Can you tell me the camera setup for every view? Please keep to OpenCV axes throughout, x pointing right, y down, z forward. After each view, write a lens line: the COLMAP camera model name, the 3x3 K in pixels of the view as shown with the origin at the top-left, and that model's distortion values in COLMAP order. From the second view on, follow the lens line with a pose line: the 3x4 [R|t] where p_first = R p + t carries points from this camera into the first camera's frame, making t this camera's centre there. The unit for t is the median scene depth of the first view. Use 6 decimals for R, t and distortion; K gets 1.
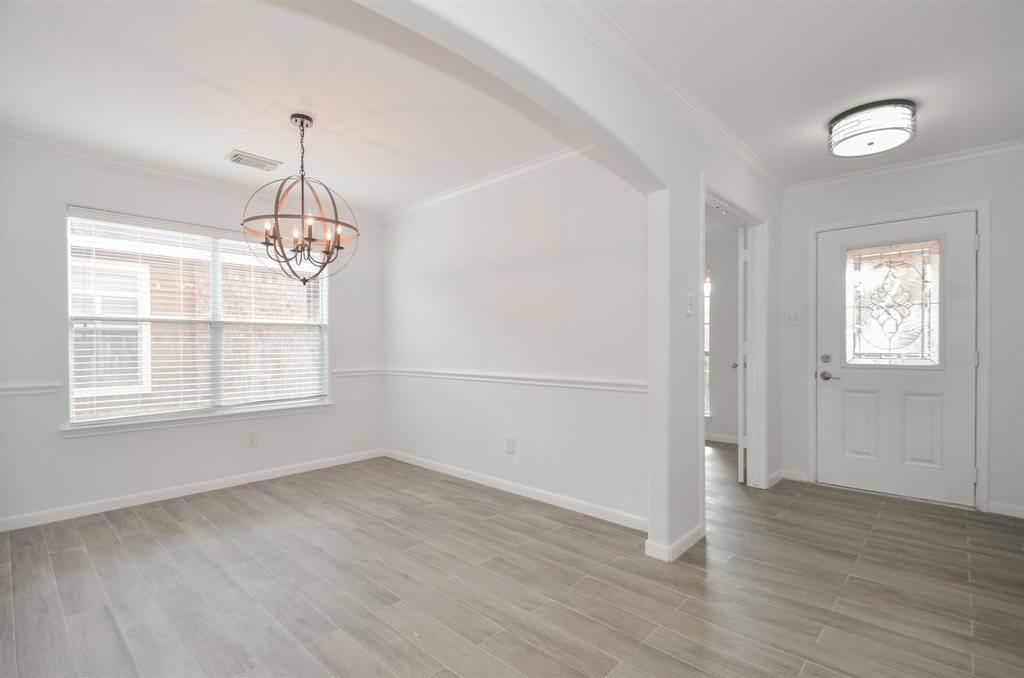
lens RADIAL K [[454.6, 0, 513.5], [0, 454.6, 345.7], [0, 0, 1]] dist [0.002050, -0.005040]
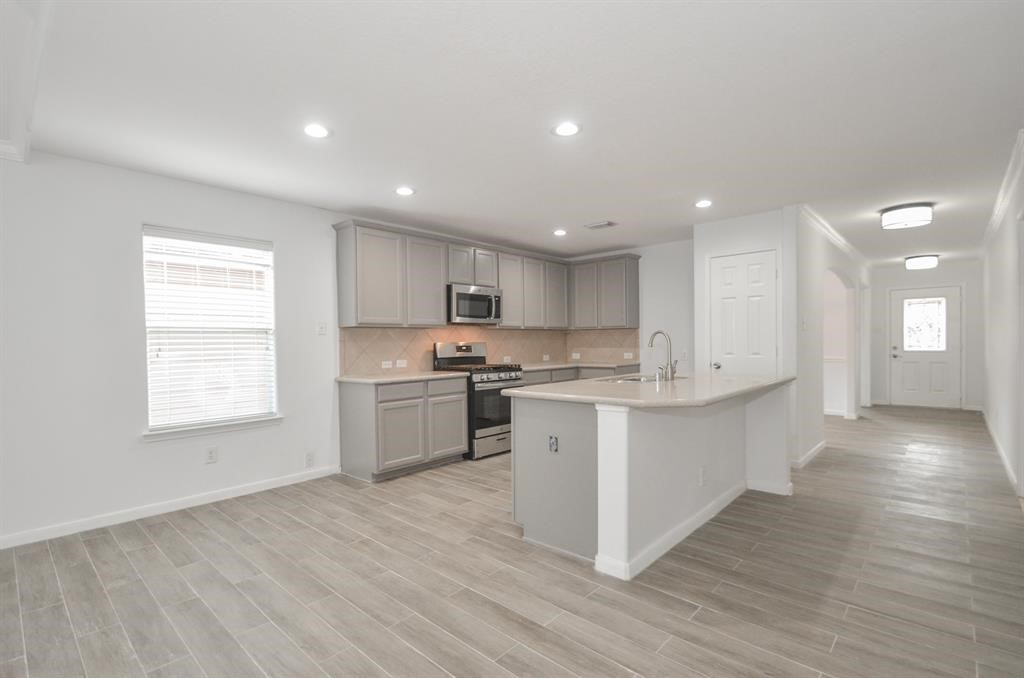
lens RADIAL K [[489.1, 0, 498.9], [0, 489.1, 361.1], [0, 0, 1]] dist [0.002758, 0.000380]
pose [[0.999545, -0.022012, 0.020638, -0.777199], [0.021452, 0.999405, 0.027010, -0.009012], [-0.021220, -0.026555, 0.999422, -0.810595]]
